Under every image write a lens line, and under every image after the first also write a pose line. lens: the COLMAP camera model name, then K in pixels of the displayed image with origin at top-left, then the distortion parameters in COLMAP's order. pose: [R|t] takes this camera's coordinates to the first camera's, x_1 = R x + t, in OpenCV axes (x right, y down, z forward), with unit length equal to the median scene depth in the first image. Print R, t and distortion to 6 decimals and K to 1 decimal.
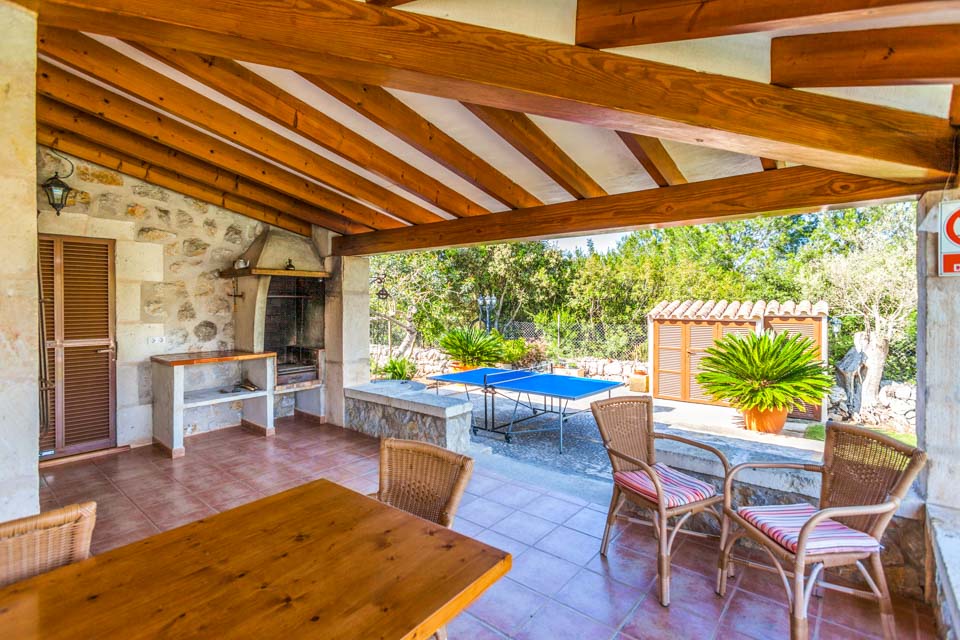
lens RADIAL K [[456.1, 0, 472.7], [0, 456.1, 303.1], [0, 0, 1]] dist [-0.014348, 0.008130]
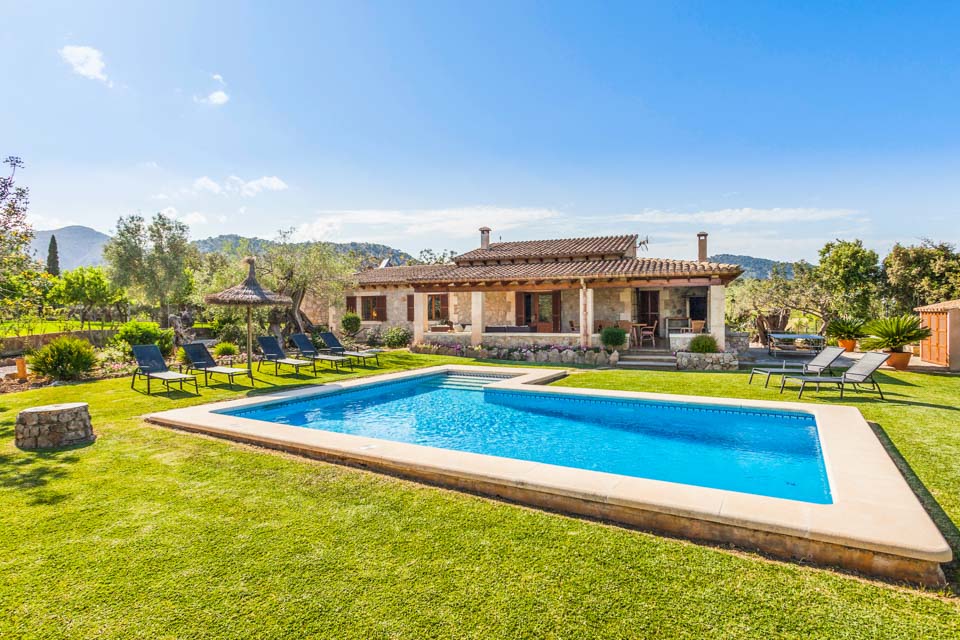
lens RADIAL K [[538.4, 0, 484.1], [0, 538.4, 318.6], [0, 0, 1]] dist [-0.016294, 0.008794]
pose [[0.299887, 0.019084, -0.953784, 3.340747], [0.001238, 0.999791, 0.020393, 0.023031], [0.953974, -0.007296, 0.299801, -1.990102]]
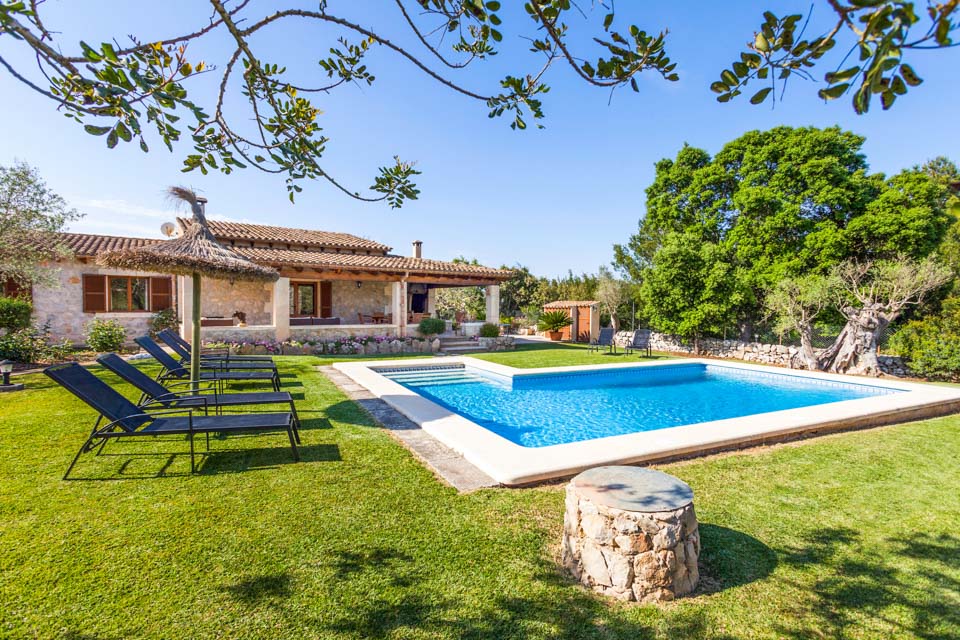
lens RADIAL K [[456.1, 0, 480.9], [0, 456.1, 316.4], [0, 0, 1]] dist [-0.014348, 0.008130]
pose [[0.955807, 0.019257, -0.293363, 1.542418], [-0.015577, 0.999768, 0.014878, 0.086811], [0.293582, -0.009651, 0.955885, -3.189167]]
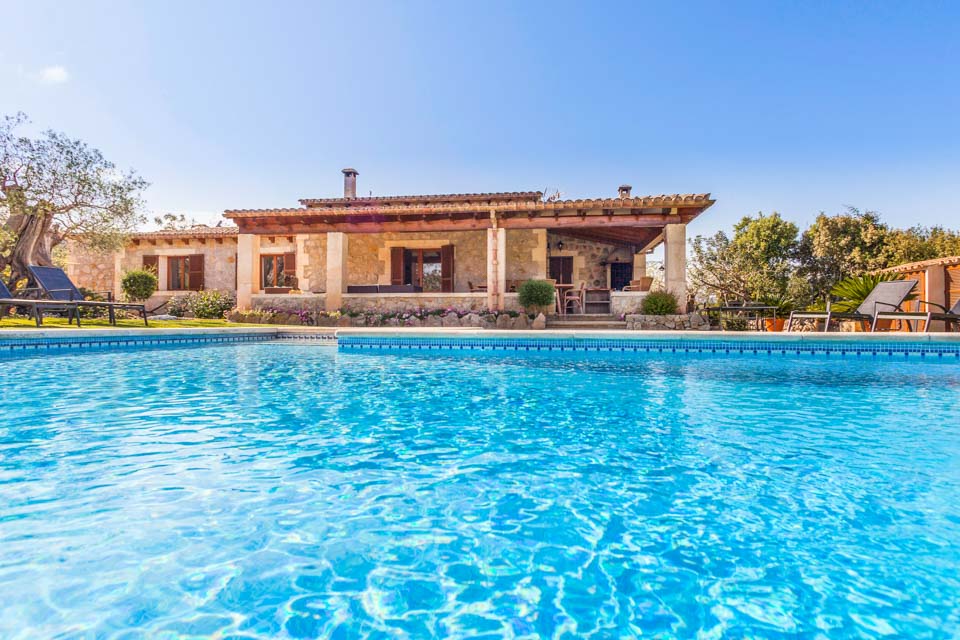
lens RADIAL K [[538.4, 0, 481.5], [0, 538.4, 316.2], [0, 0, 1]] dist [-0.016294, 0.008794]
pose [[0.517597, -0.005301, -0.855608, 2.196240], [-0.009641, 0.999881, -0.012027, 0.347191], [0.855570, 0.014475, 0.517484, -1.605241]]
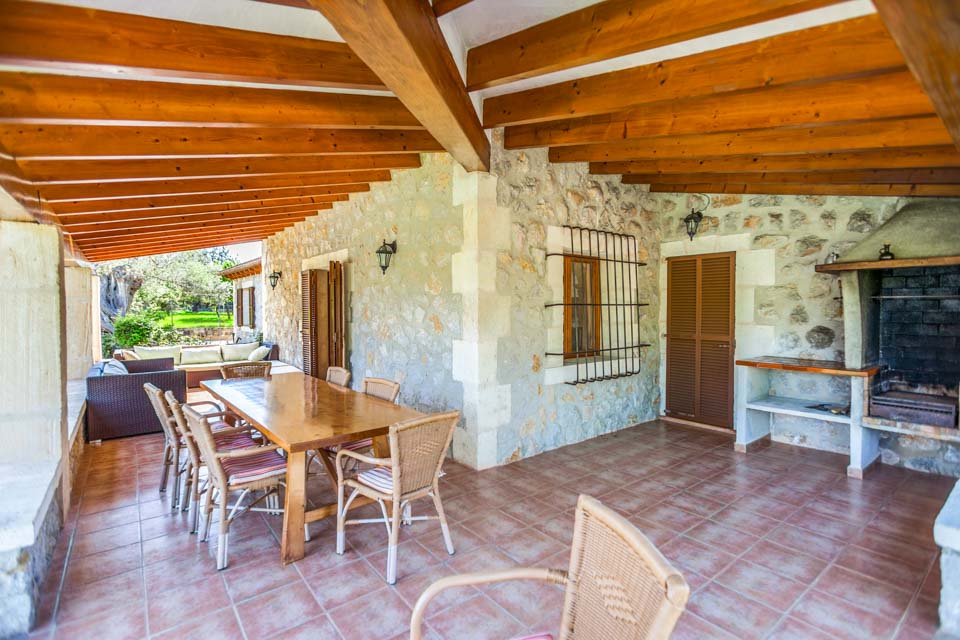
lens RADIAL K [[456.1, 0, 476.7], [0, 456.1, 317.6], [0, 0, 1]] dist [-0.014348, 0.008130]
pose [[-0.205706, 0.023219, -0.978338, 0.438692], [-0.002094, 0.999706, 0.024167, 0.002302], [0.978612, 0.007020, -0.205597, 0.532468]]
